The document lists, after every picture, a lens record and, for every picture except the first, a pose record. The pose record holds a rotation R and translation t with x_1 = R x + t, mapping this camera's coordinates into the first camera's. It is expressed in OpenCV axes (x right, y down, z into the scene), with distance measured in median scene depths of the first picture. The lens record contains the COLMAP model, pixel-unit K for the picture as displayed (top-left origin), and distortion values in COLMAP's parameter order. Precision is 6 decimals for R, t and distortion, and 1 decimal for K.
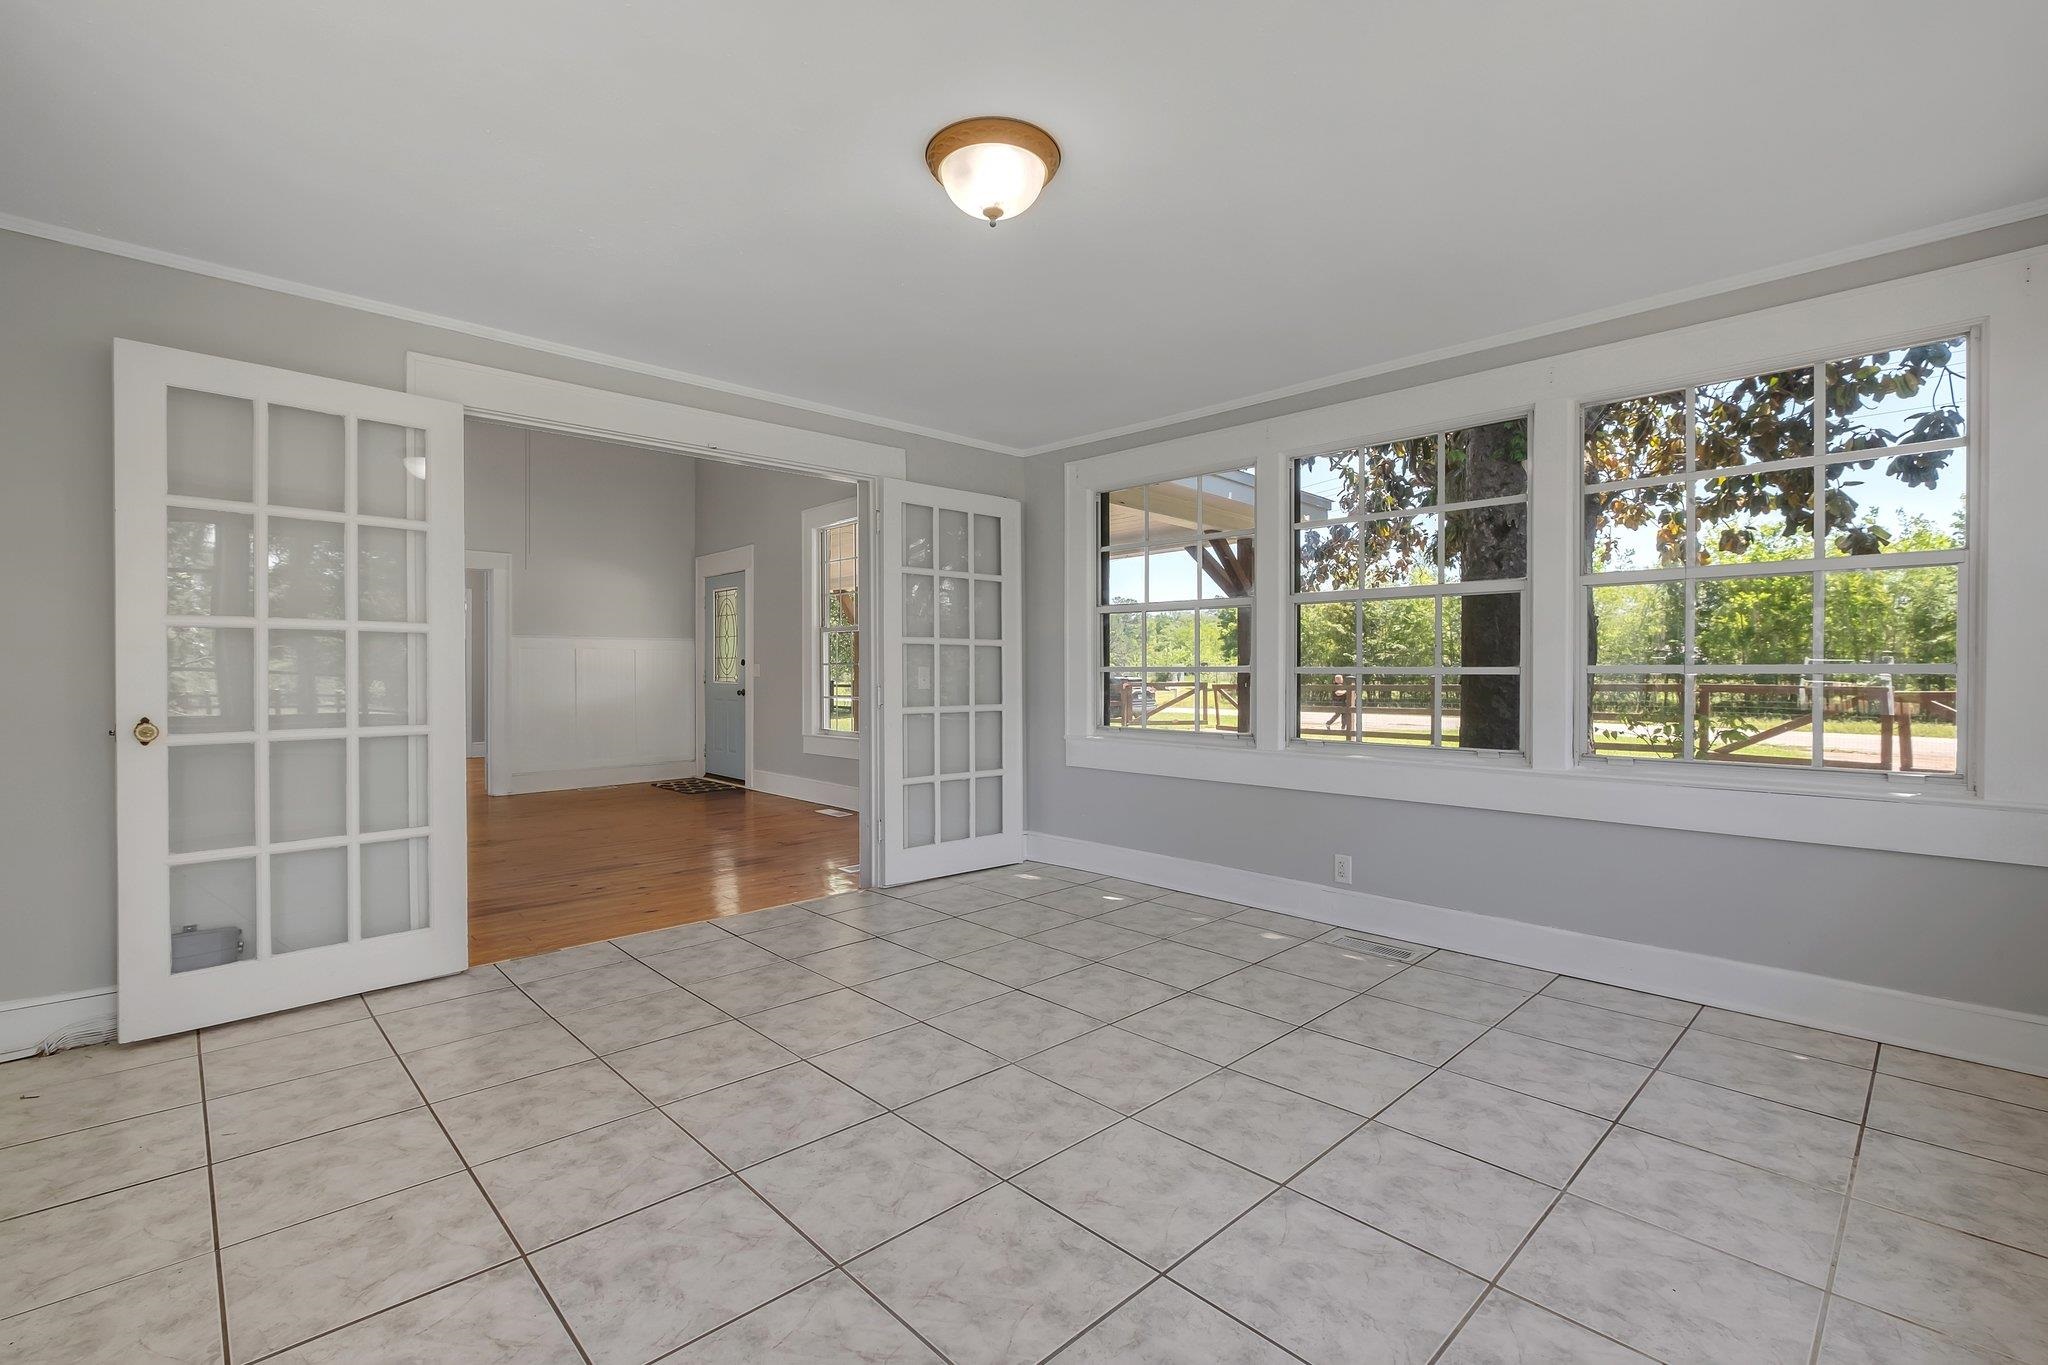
lens RADIAL K [[891.5, 0, 1020.6], [0, 891.5, 679.3], [0, 0, 1]] dist [-0.003783, 0.001573]
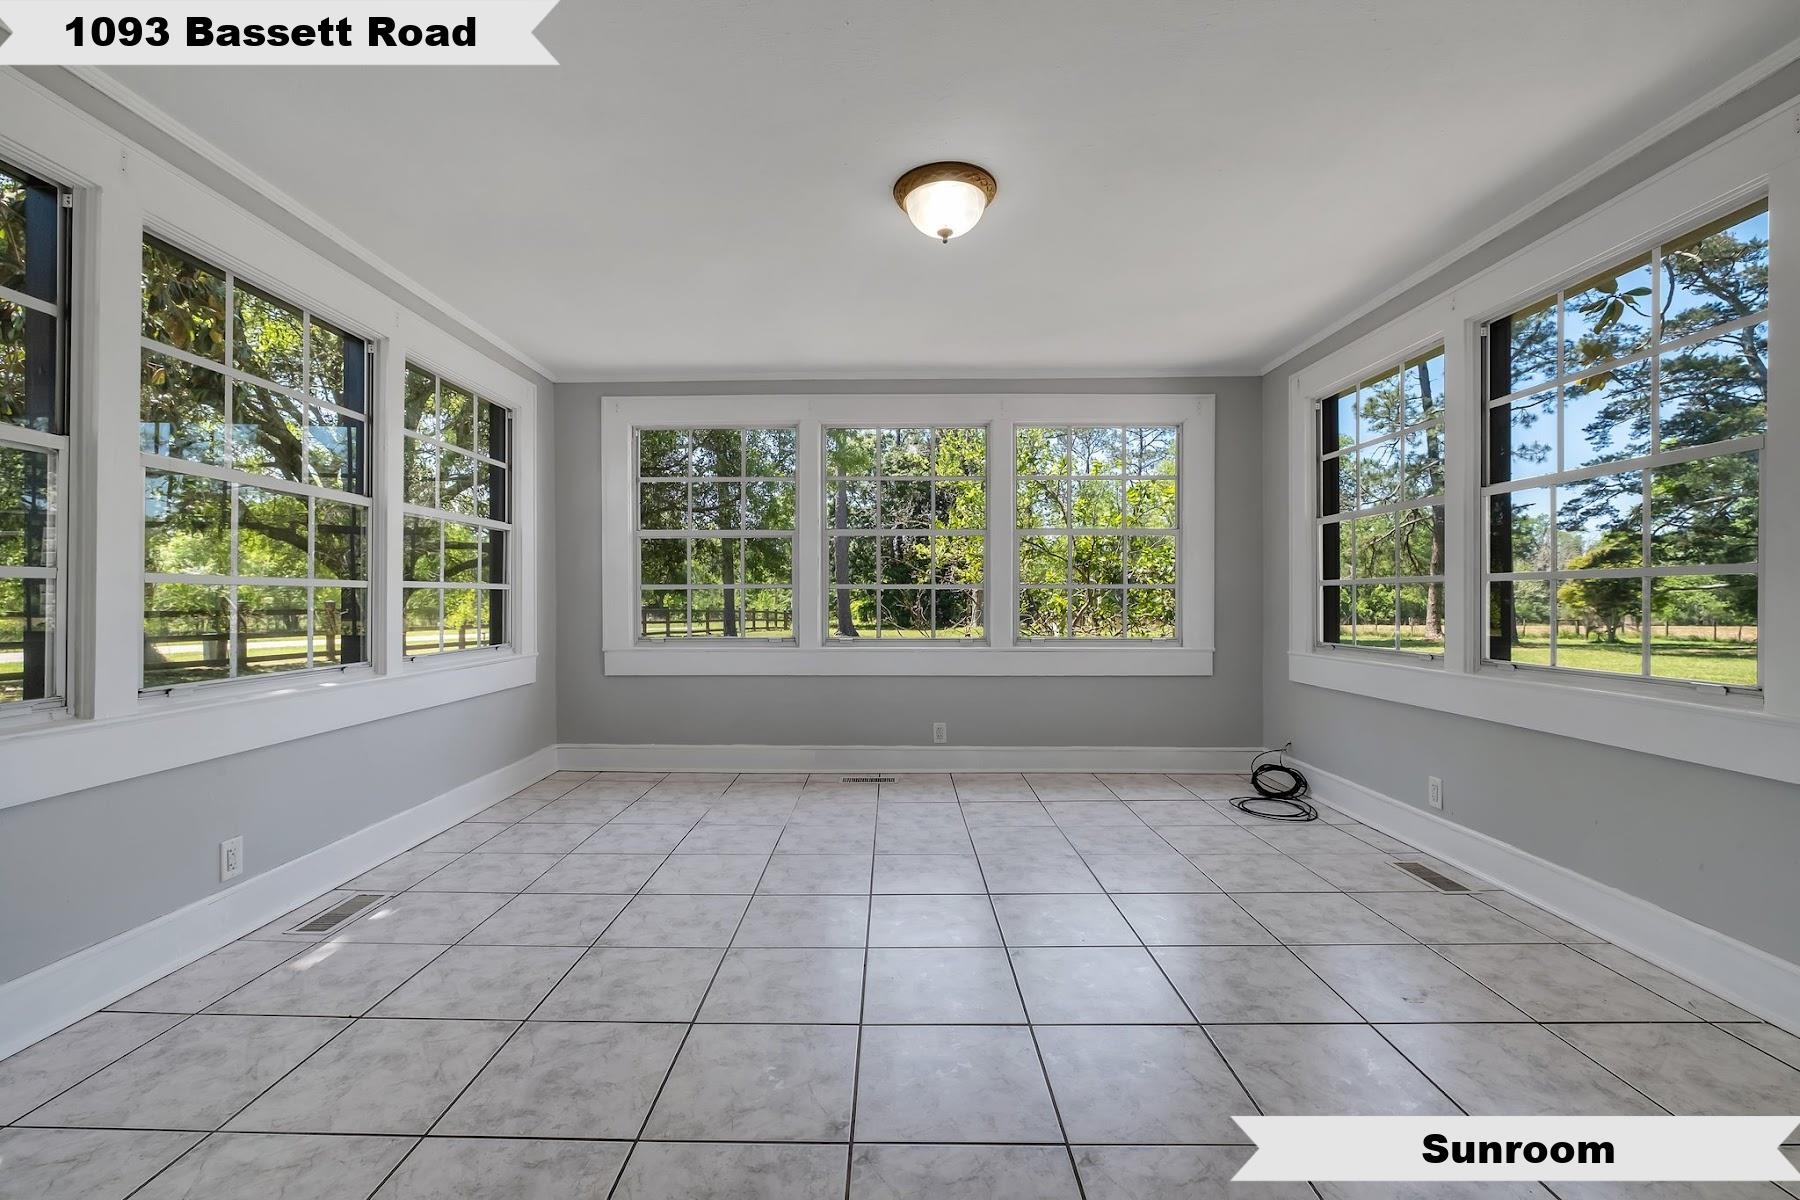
lens RADIAL K [[783.5, 0, 895.5], [0, 783.5, 594.1], [0, 0, 1]] dist [-0.003783, 0.001573]
pose [[-0.719183, 0.001870, 0.694818, -0.556081], [0.004758, 0.999986, 0.002233, 0.005324], [-0.694804, 0.004912, -0.719182, 1.336805]]
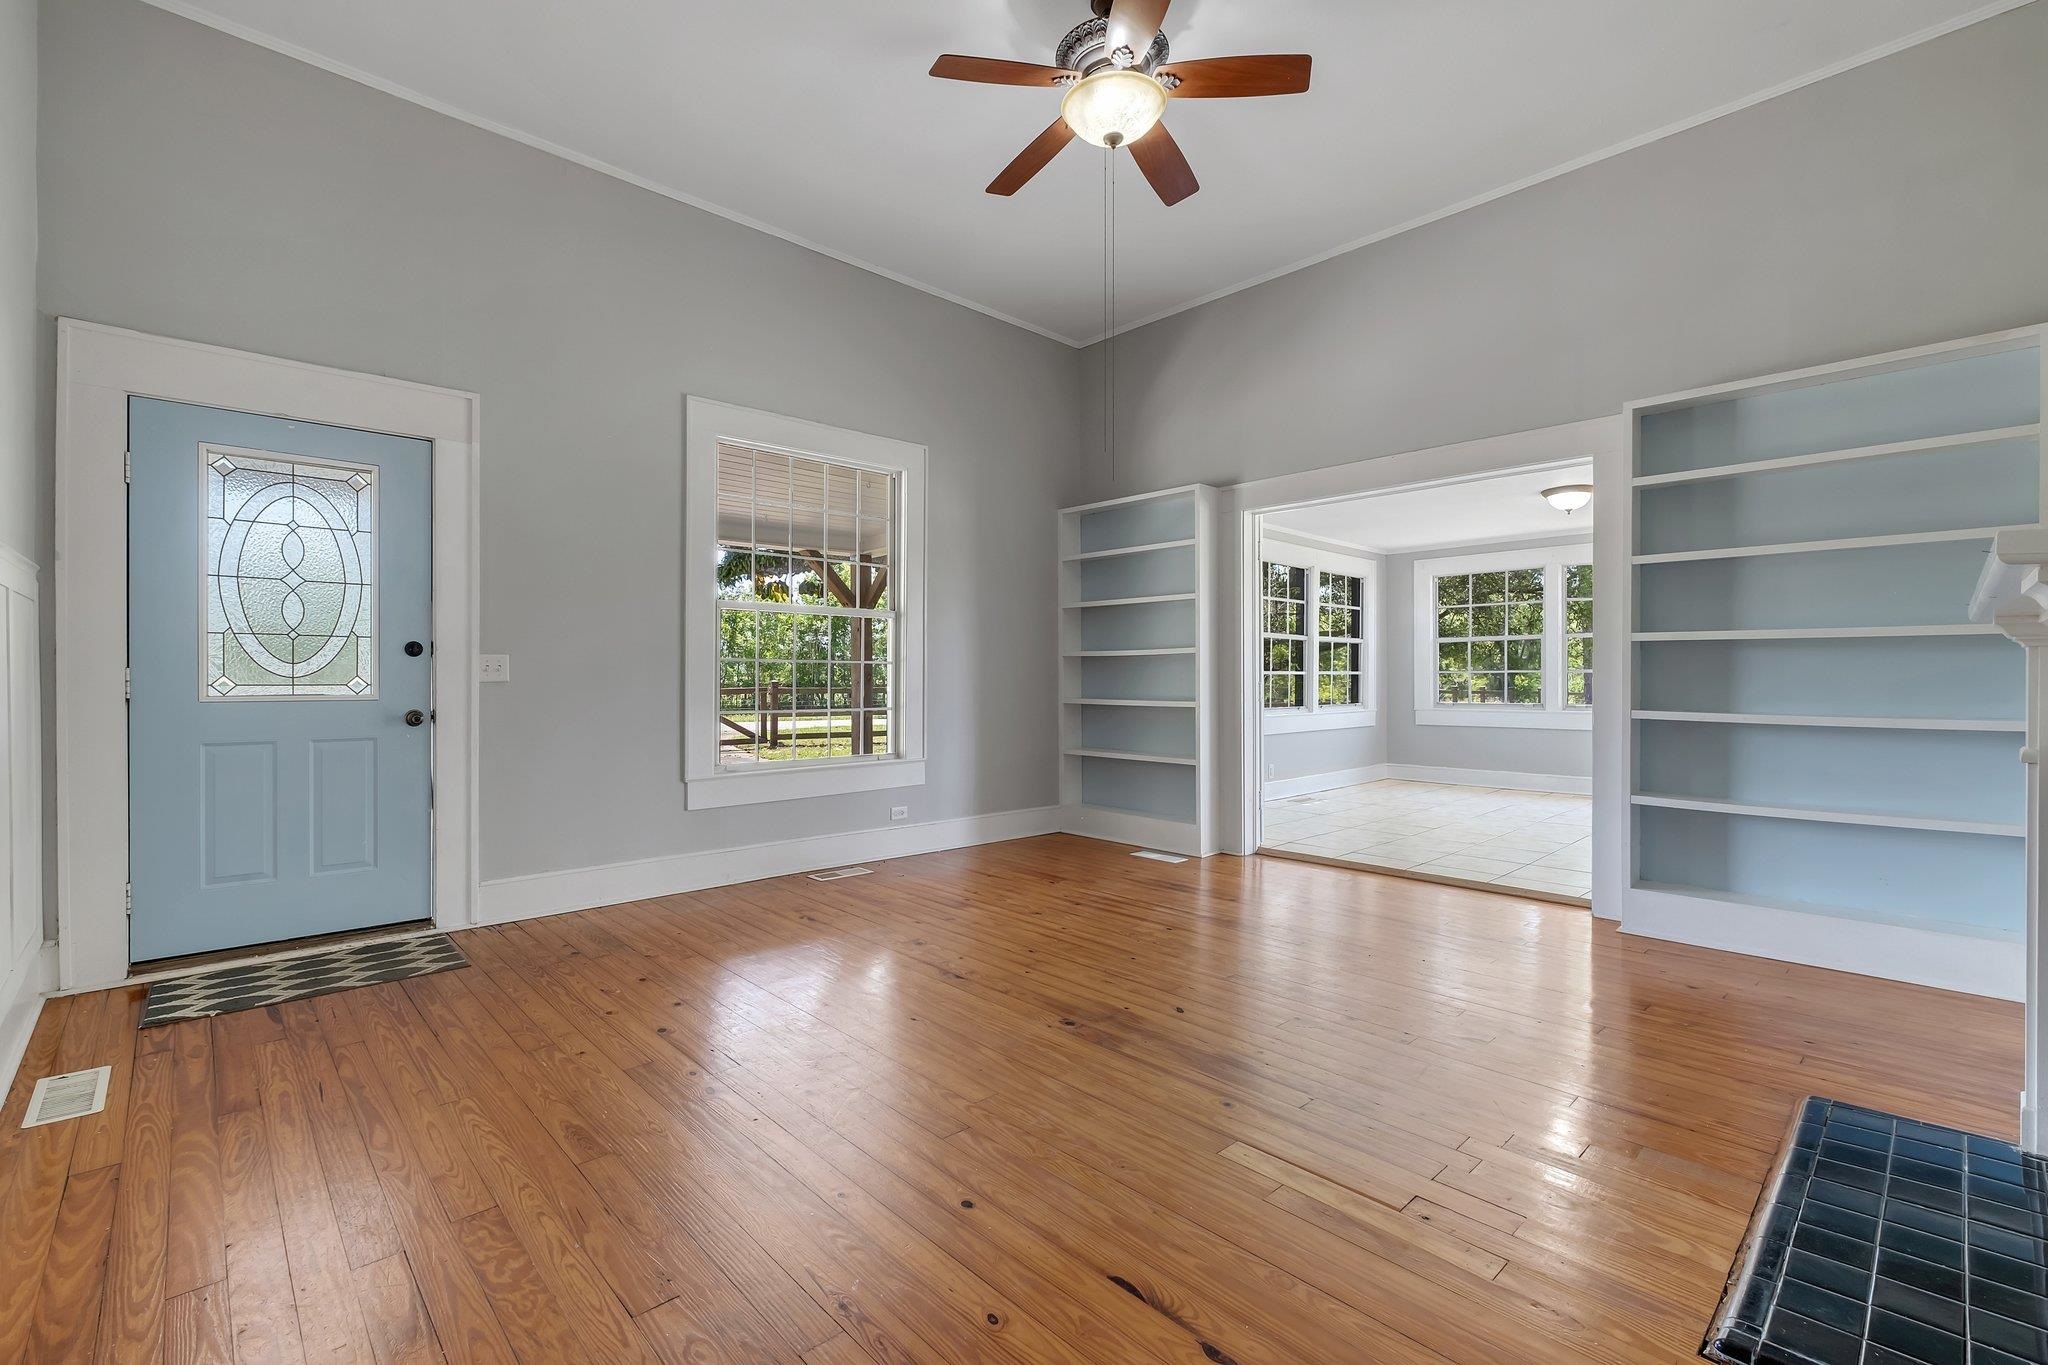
lens RADIAL K [[891.5, 0, 995.8], [0, 891.5, 676.0], [0, 0, 1]] dist [-0.003783, 0.001573]
pose [[0.016975, 0.003293, 0.999850, -2.008180], [0.005832, 0.999977, -0.003393, 0.005826], [-0.999839, 0.005889, 0.016955, 1.948744]]
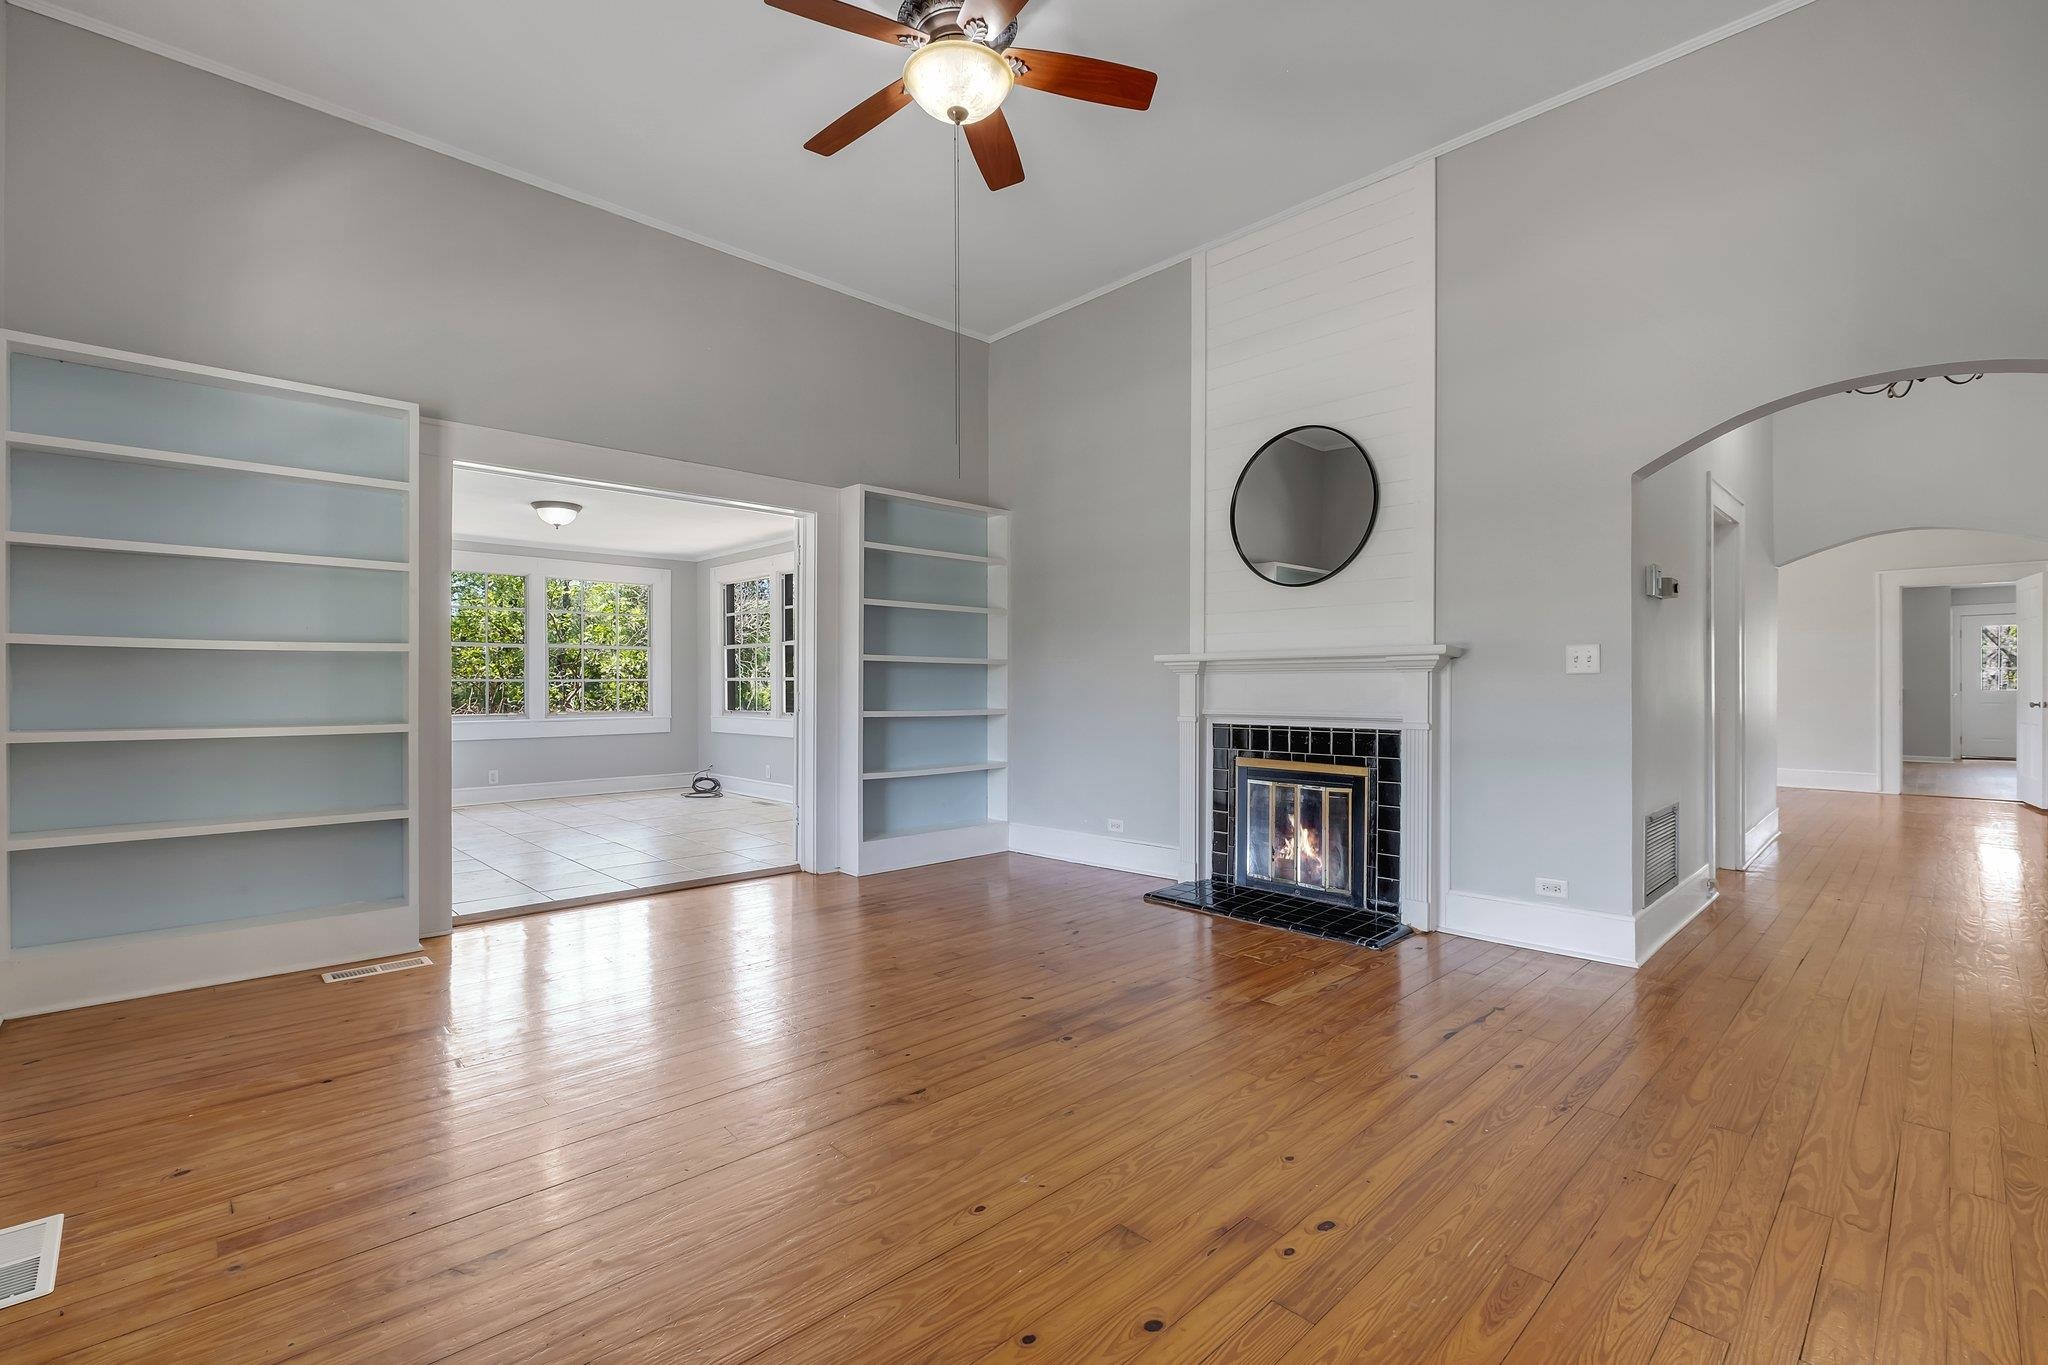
lens RADIAL K [[891.5, 0, 1022.9], [0, 891.5, 690.0], [0, 0, 1]] dist [-0.003783, 0.001573]
pose [[-0.999994, -0.000529, -0.003301, -1.095120], [-0.000566, 0.999937, 0.011181, -0.006803], [0.003295, 0.011183, -0.999932, 2.753548]]
